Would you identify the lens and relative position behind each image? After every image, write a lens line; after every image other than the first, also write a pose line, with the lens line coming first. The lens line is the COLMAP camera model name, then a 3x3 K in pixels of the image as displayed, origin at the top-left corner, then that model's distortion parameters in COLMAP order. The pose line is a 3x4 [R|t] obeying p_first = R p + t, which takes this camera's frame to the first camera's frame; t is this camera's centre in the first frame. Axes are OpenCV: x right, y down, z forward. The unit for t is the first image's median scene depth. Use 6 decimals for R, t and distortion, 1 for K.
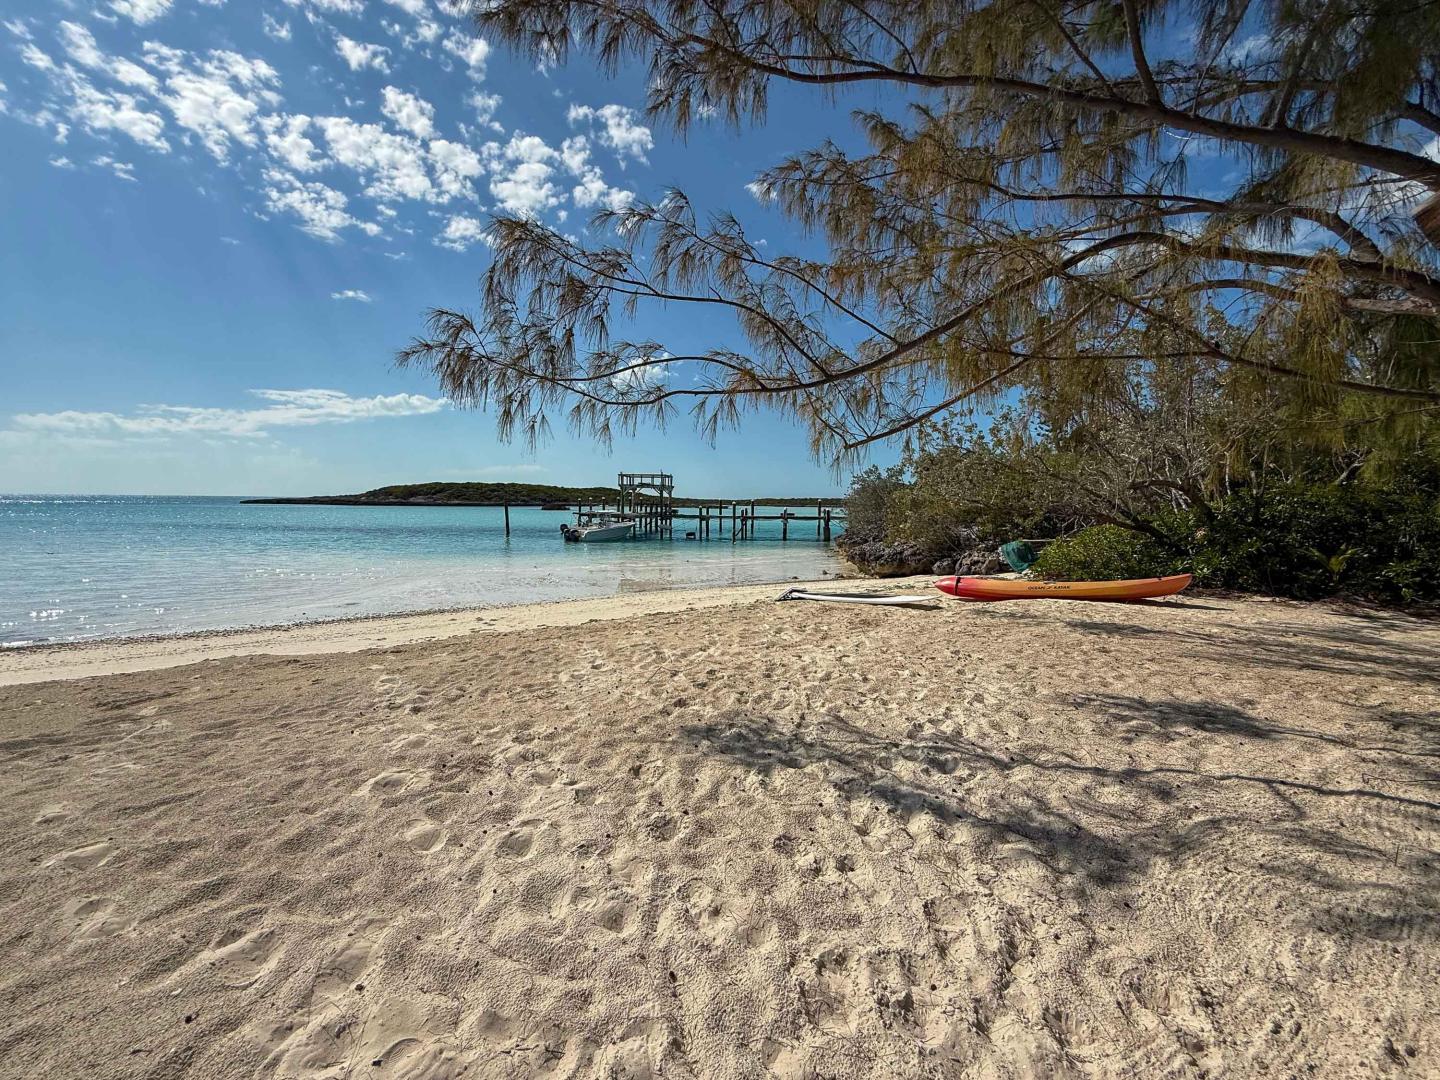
lens RADIAL K [[574.1, 0, 714.3], [0, 574.1, 532.1], [0, 0, 1]] dist [0.000761, 0.000399]
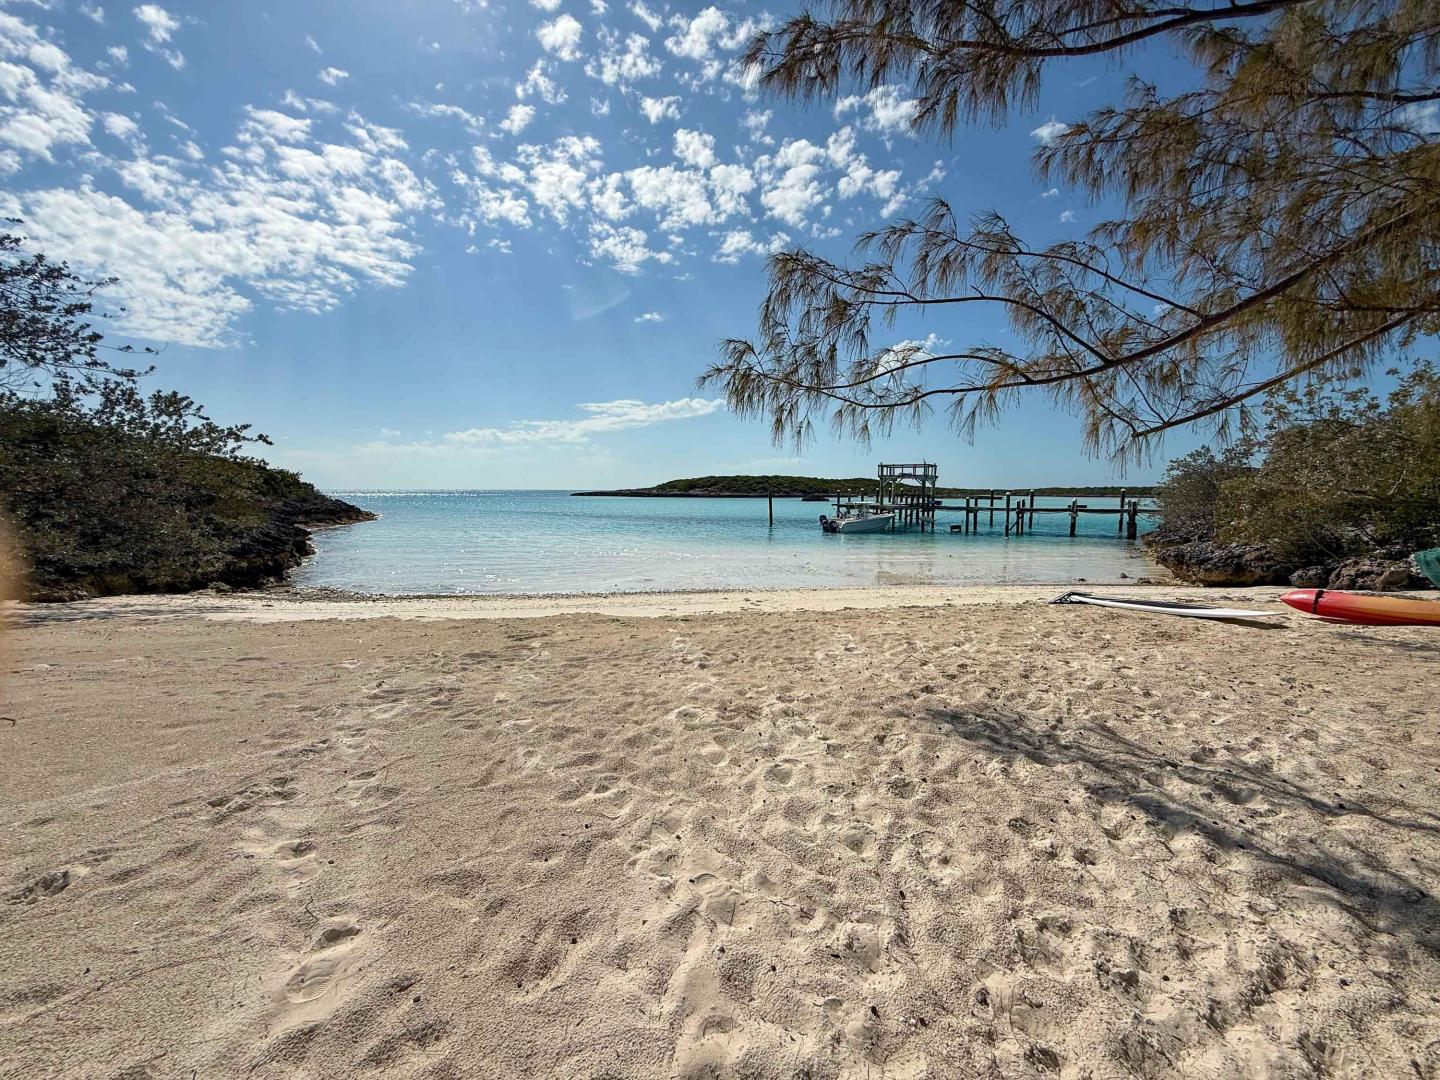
lens RADIAL K [[574.1, 0, 716.5], [0, 574.1, 529.5], [0, 0, 1]] dist [0.000761, 0.000399]
pose [[0.905121, 0.021845, -0.424592, 0.024658], [-0.016720, 0.999735, 0.015794, -0.004860], [0.424825, -0.007196, 0.905247, -0.091923]]
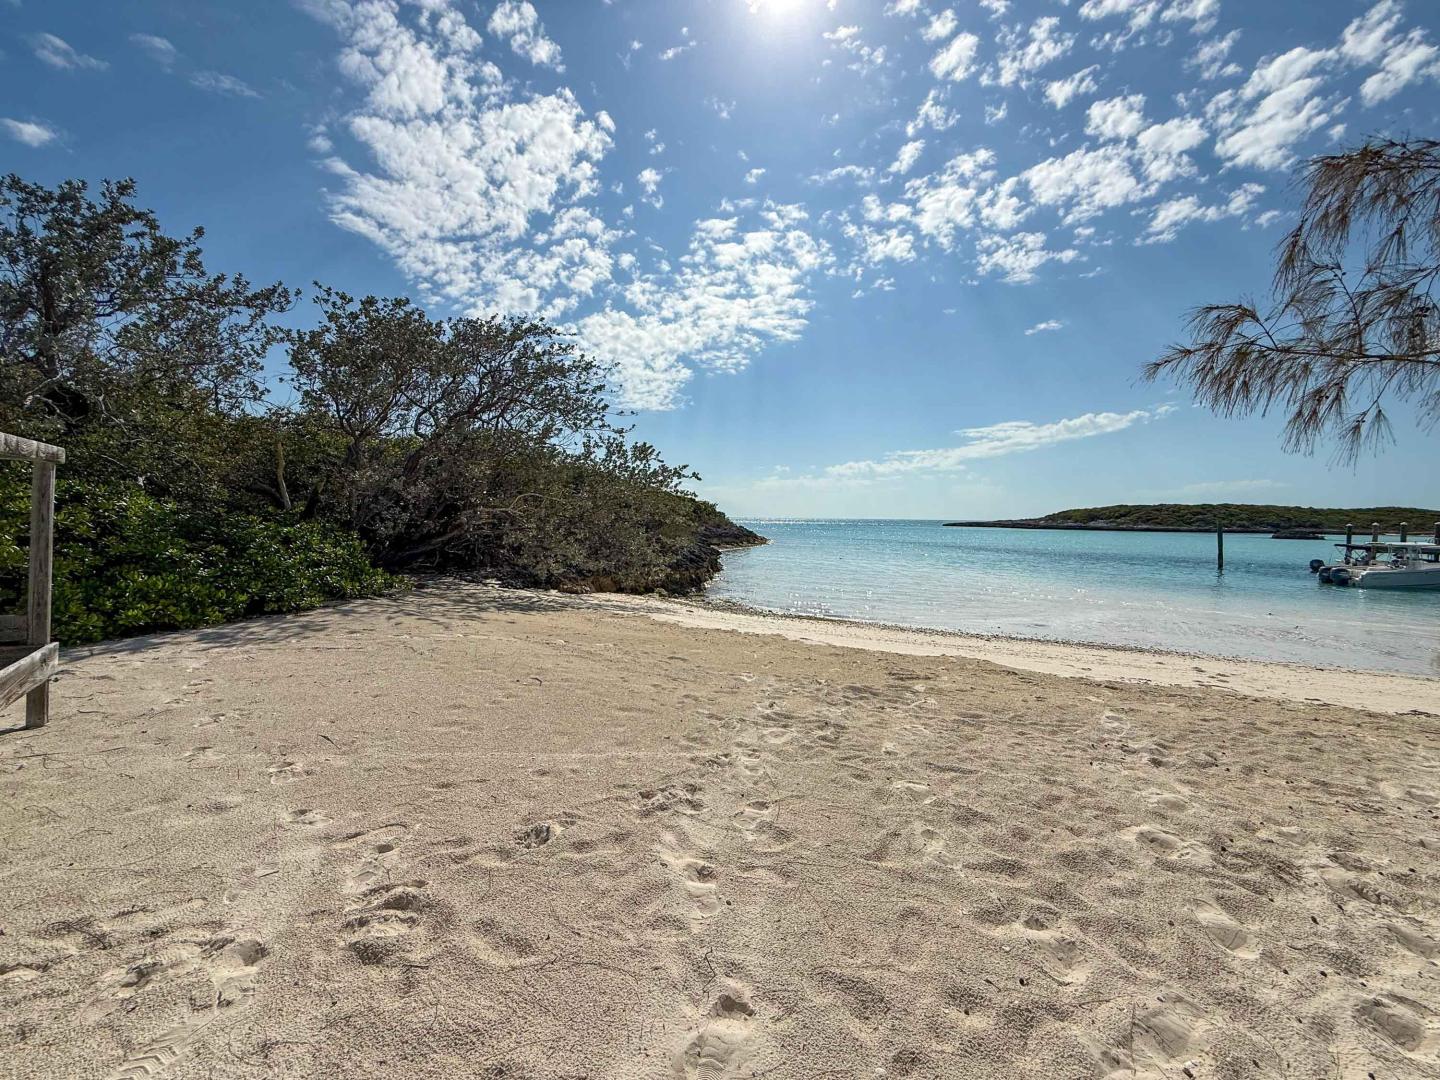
lens RADIAL K [[574.1, 0, 726.2], [0, 574.1, 541.8], [0, 0, 1]] dist [0.000761, 0.000399]
pose [[0.500190, 0.034471, -0.865229, -0.075027], [-0.055344, 0.998437, 0.007784, -0.004558], [0.864145, 0.043992, 0.501316, -0.042125]]
